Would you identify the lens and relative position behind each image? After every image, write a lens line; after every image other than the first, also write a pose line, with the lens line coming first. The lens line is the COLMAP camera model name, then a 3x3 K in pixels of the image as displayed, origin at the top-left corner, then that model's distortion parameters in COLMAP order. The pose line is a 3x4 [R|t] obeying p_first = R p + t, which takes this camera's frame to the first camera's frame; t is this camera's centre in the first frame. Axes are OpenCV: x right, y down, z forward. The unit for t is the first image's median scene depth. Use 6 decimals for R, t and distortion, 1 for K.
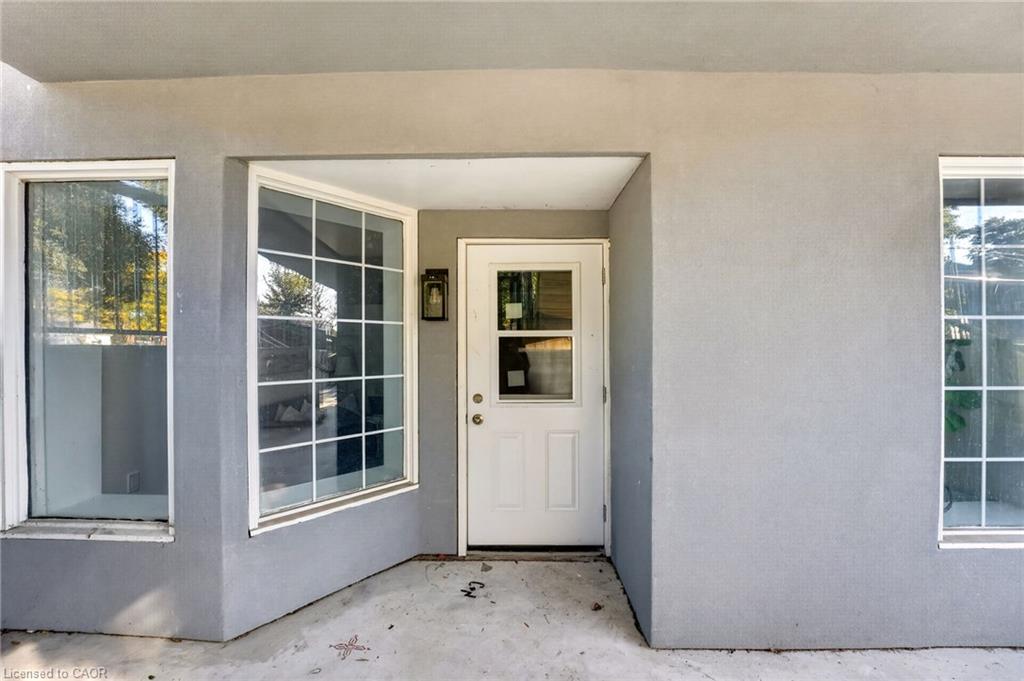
lens RADIAL K [[432.6, 0, 515.6], [0, 432.6, 351.2], [0, 0, 1]] dist [-0.013540, 0.000768]
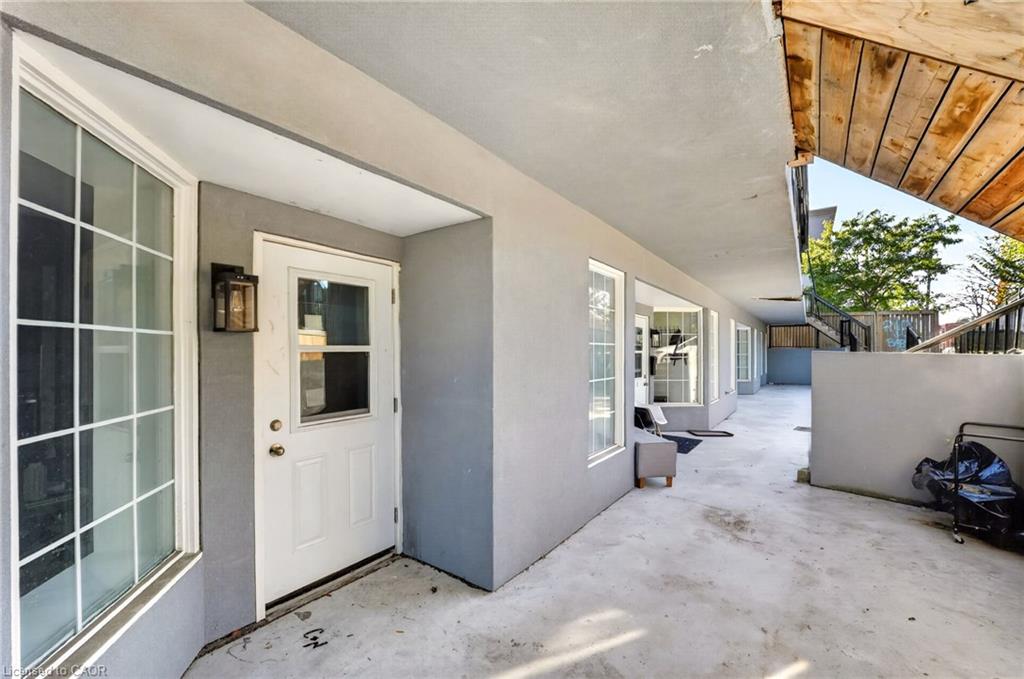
lens RADIAL K [[448.9, 0, 506.5], [0, 448.9, 353.3], [0, 0, 1]] dist [-0.019765, 0.000307]
pose [[0.549005, -0.002946, 0.835814, -0.586762], [0.004201, 0.999991, 0.000765, -0.031087], [-0.835808, 0.003091, 0.549013, 0.152070]]
